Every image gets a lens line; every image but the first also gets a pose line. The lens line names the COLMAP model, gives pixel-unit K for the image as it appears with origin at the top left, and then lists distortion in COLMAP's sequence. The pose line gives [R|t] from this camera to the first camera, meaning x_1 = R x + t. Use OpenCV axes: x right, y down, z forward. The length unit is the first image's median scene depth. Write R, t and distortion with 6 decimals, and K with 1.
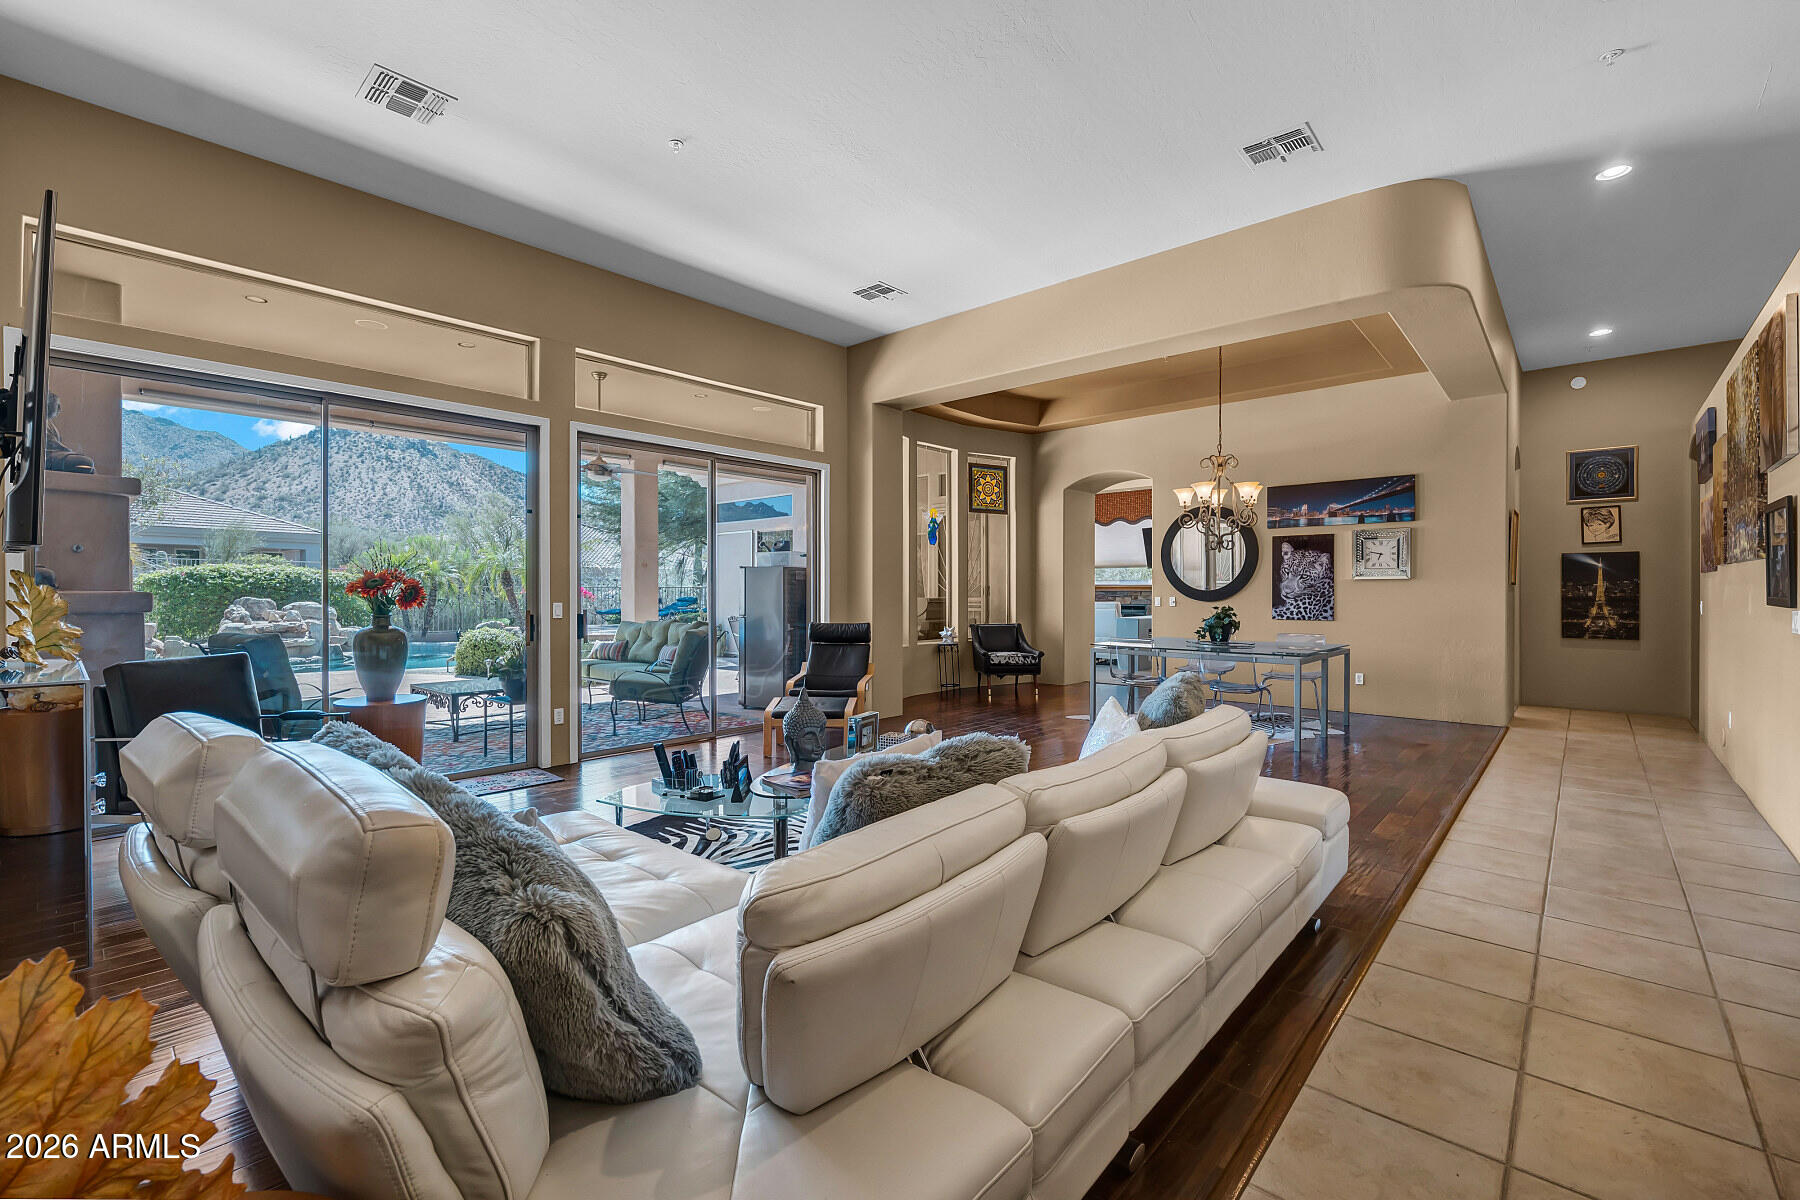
lens RADIAL K [[765.3, 0, 908.5], [0, 765.3, 595.4], [0, 0, 1]] dist [-0.000572, -0.000098]
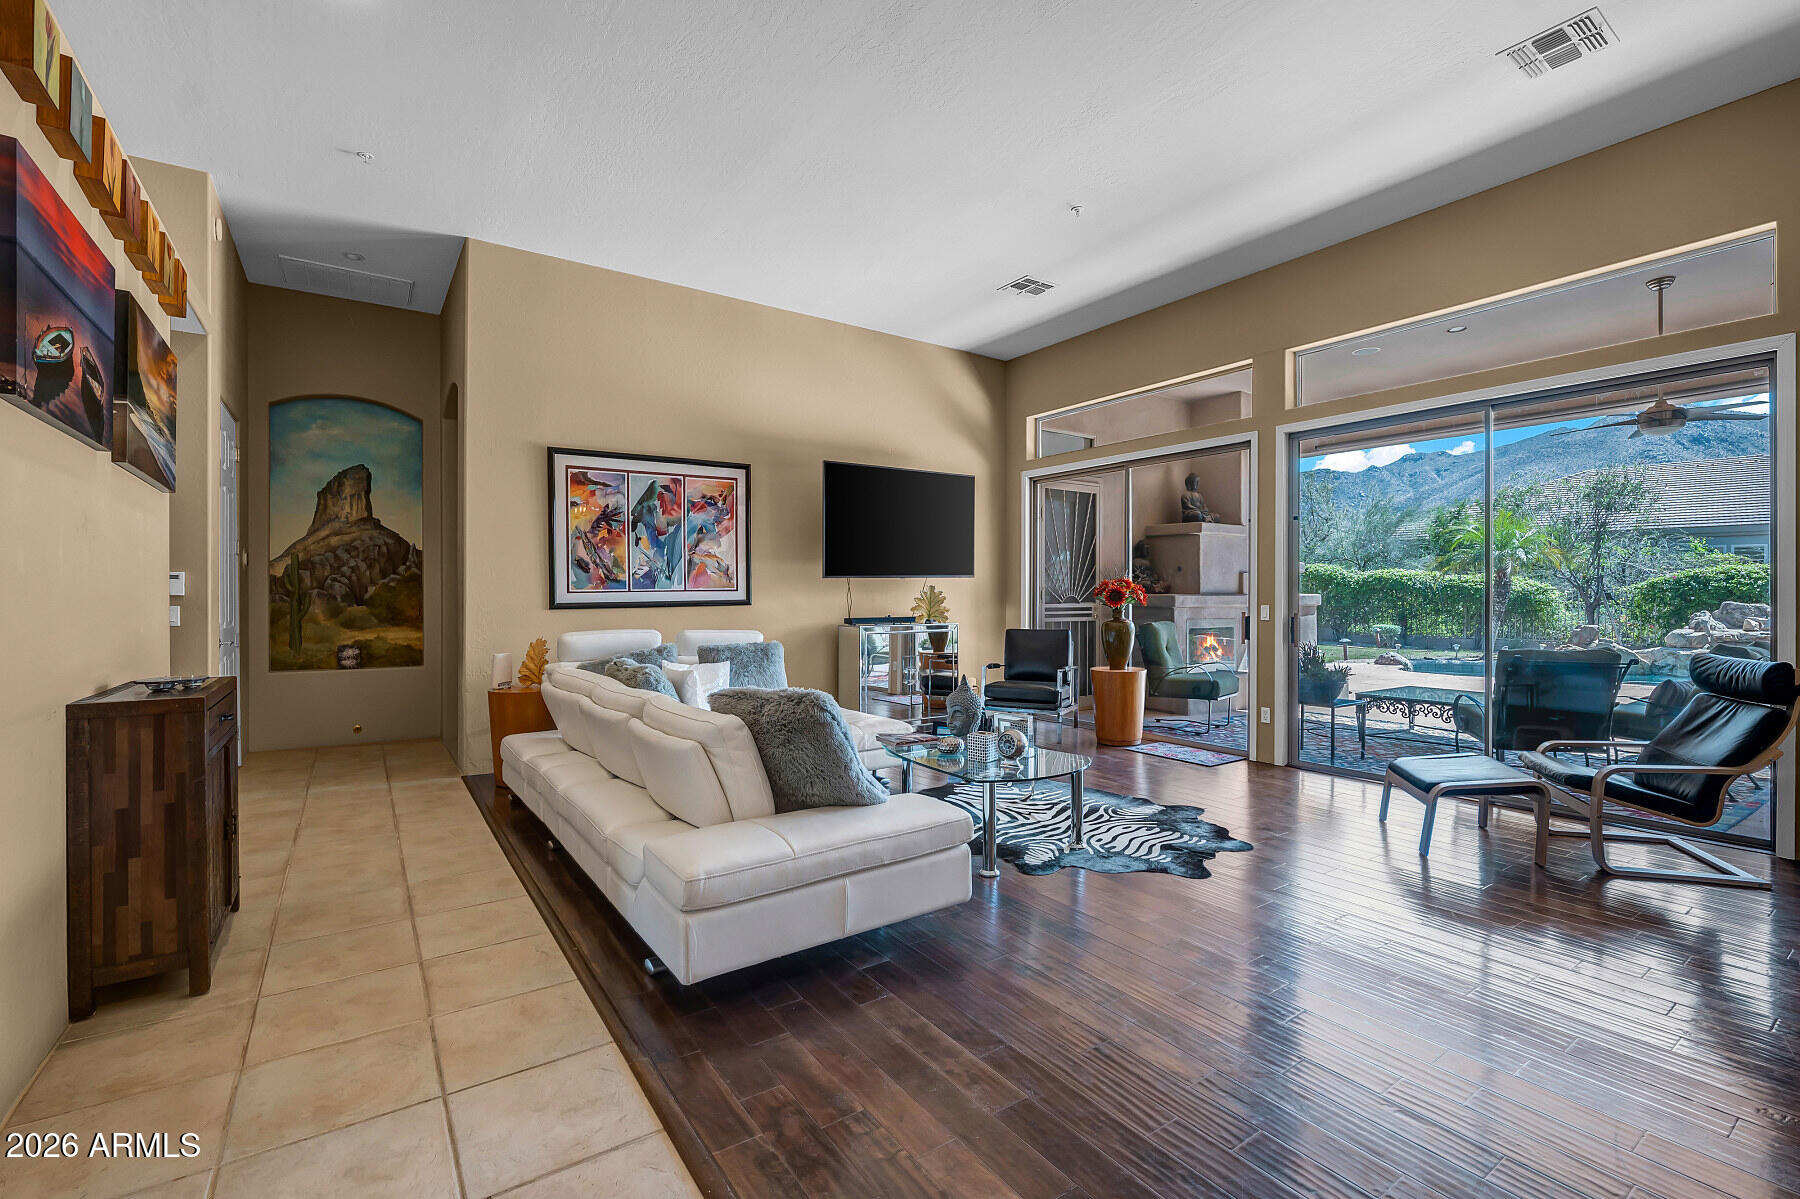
lens RADIAL K [[786.5, 0, 900.5], [0, 786.5, 595.1], [0, 0, 1]] dist [-0.001434, -0.000477]
pose [[-0.236274, 0.001850, -0.971685, 0.468070], [-0.007558, 0.999964, 0.003741, -0.002505], [0.971657, 0.008228, -0.236252, 0.516696]]
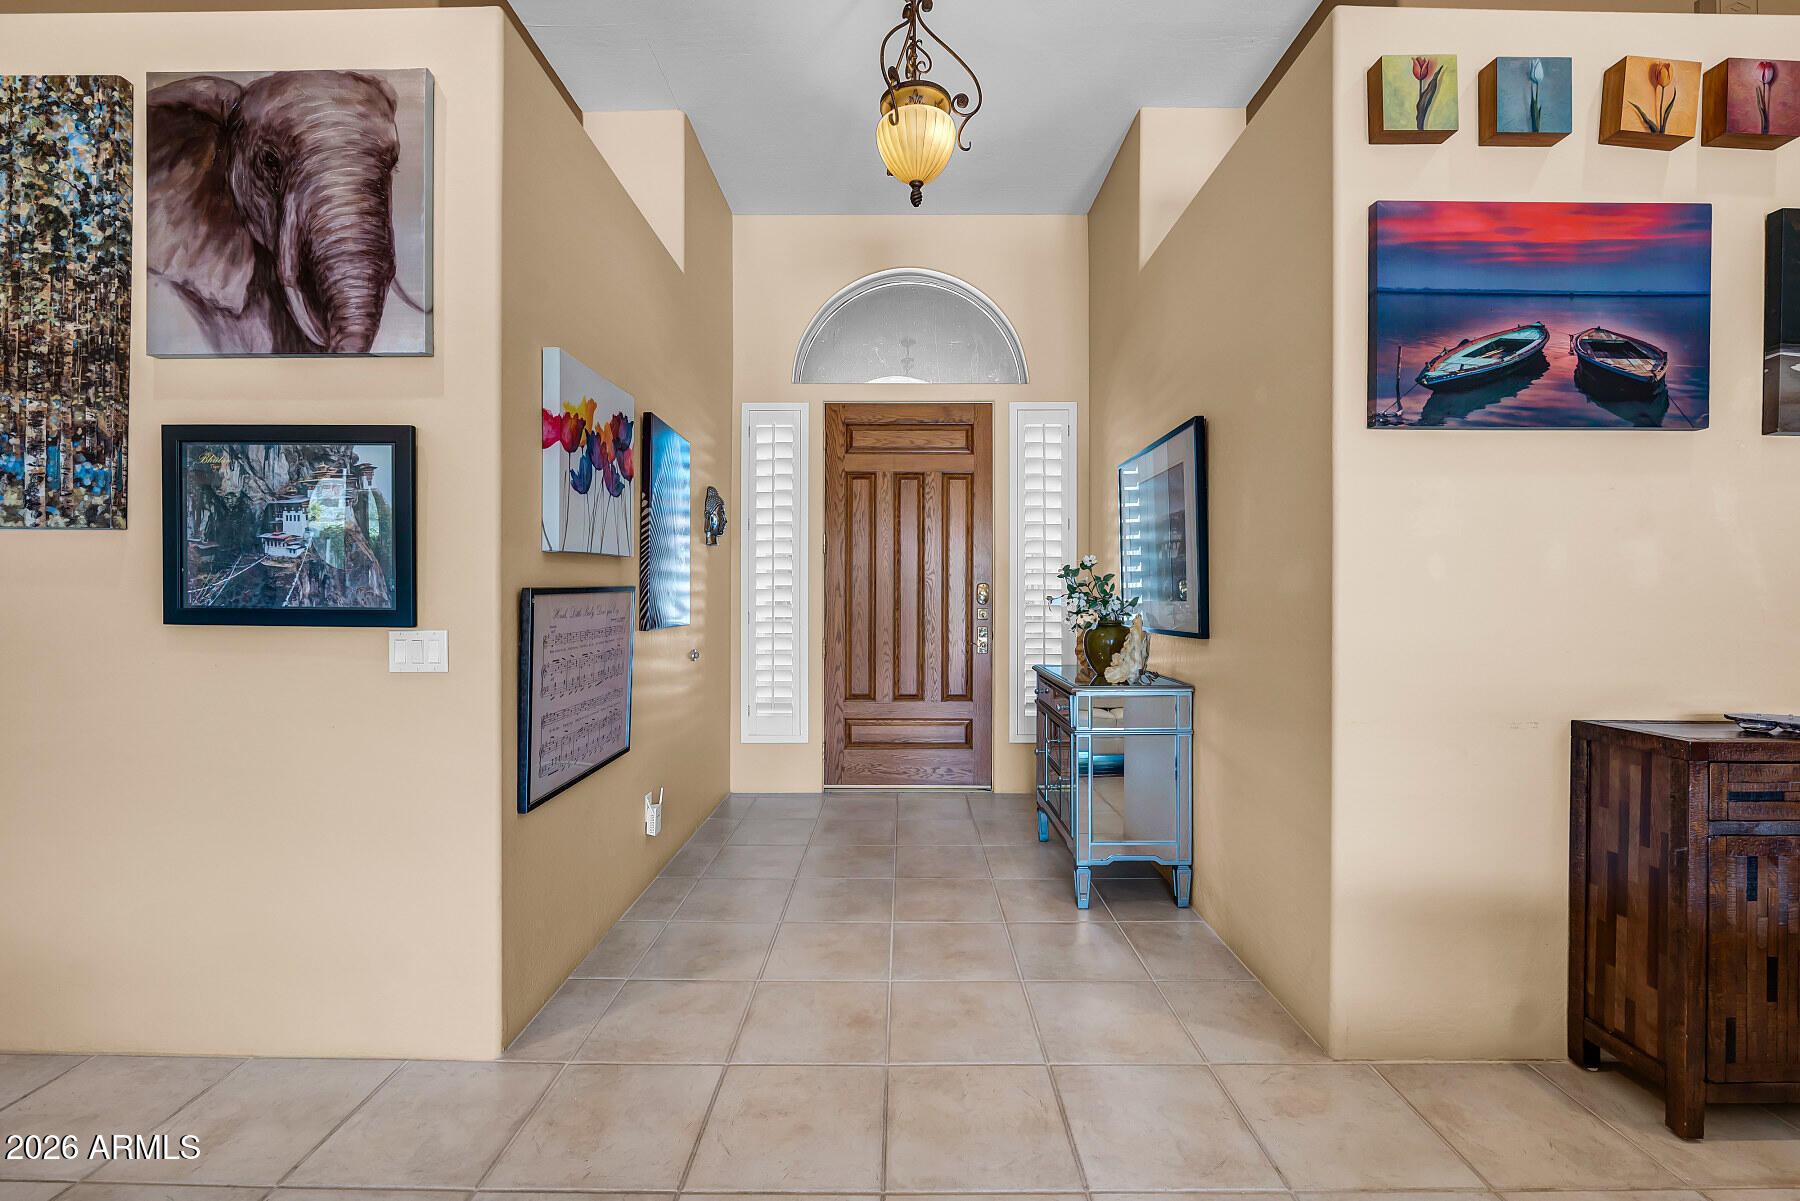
lens RADIAL K [[735.0, 0, 899.4], [0, 735.0, 597.8], [0, 0, 1]] dist [-0.010861, 0.000113]
pose [[-0.660930, -0.003334, 0.750440, 0.231206], [0.002833, 0.999972, 0.006938, -0.003081], [-0.750442, 0.006711, -0.660902, 0.490331]]
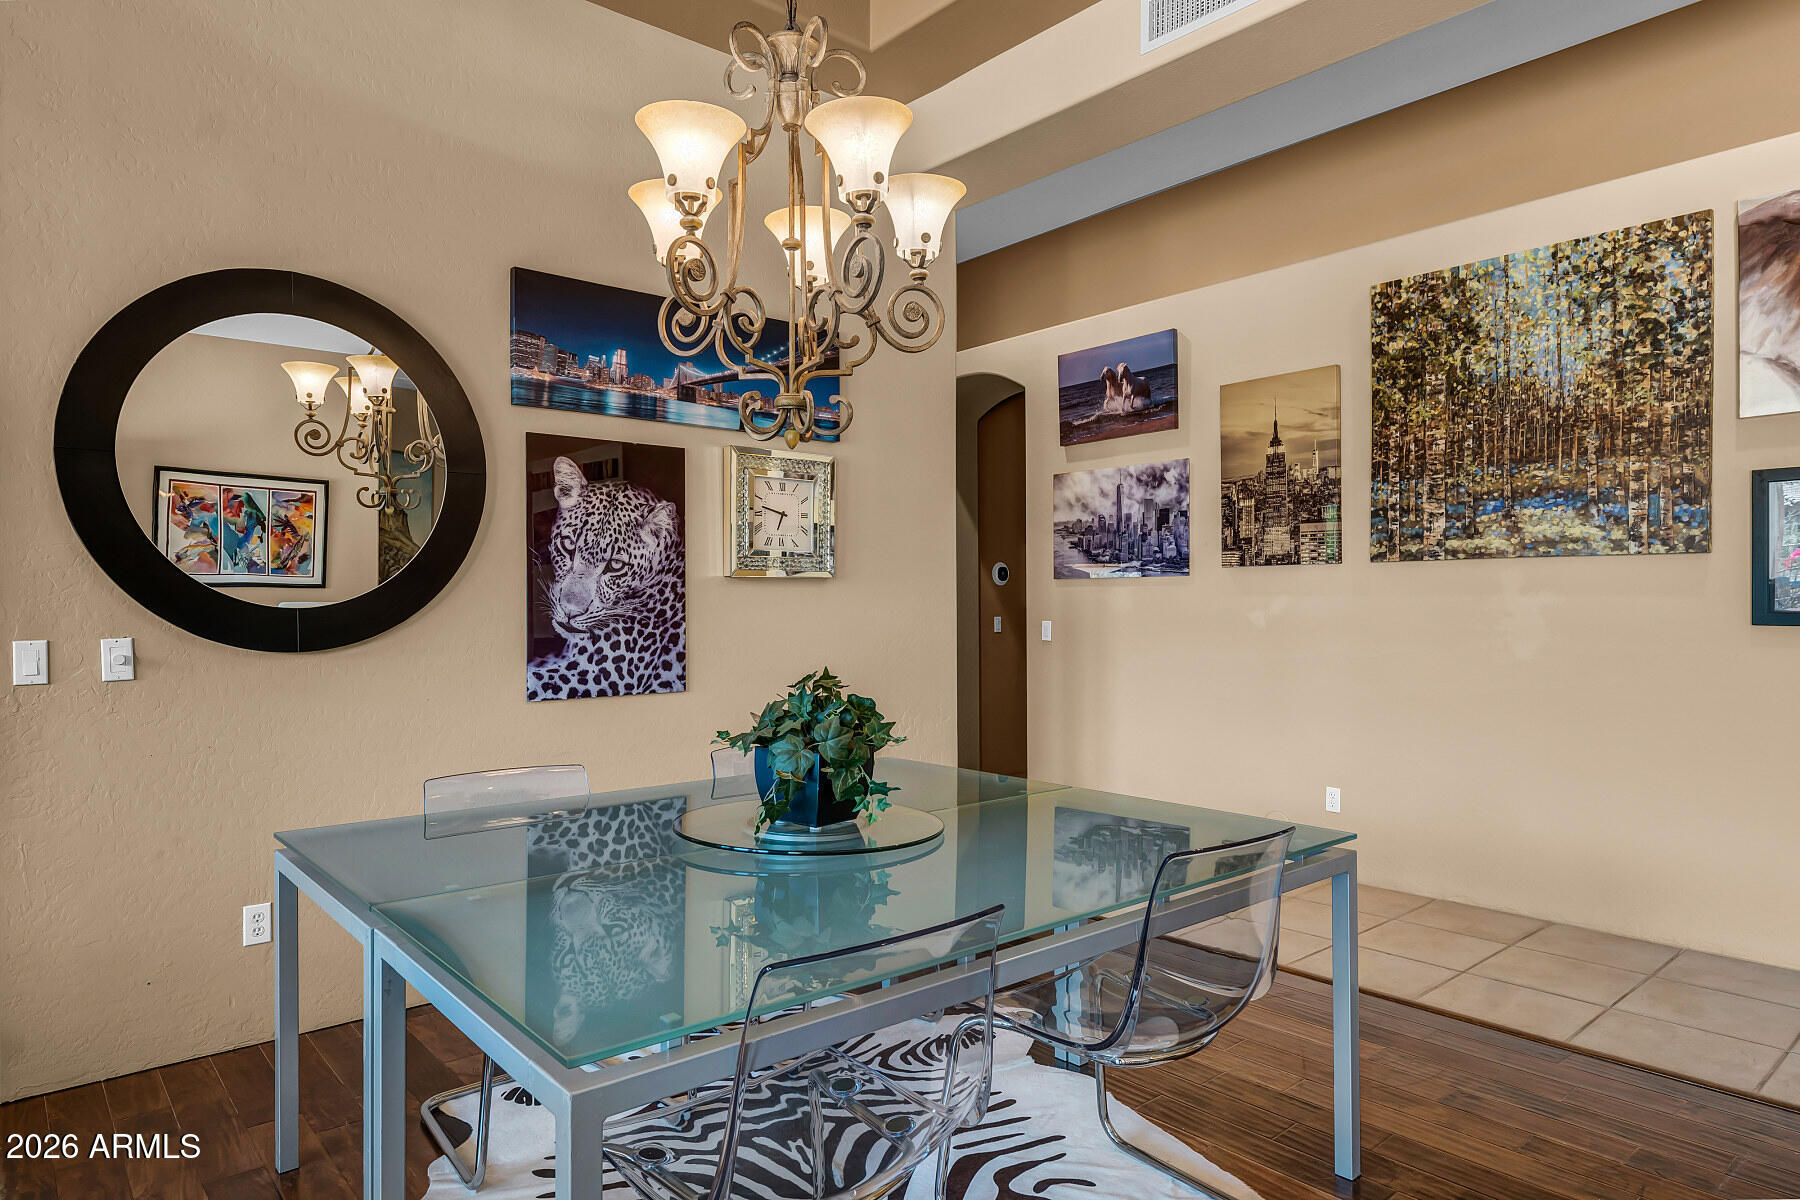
lens RADIAL K [[1068.2, 0, 897.7], [0, 1068.2, 605.9], [0, 0, 1]] dist [0.000137, 0.000372]
pose [[0.131744, 0.000302, 0.991284, 0.071642], [0.010969, 0.999938, -0.001762, -0.004876], [-0.991223, 0.011106, 0.131732, 0.820012]]
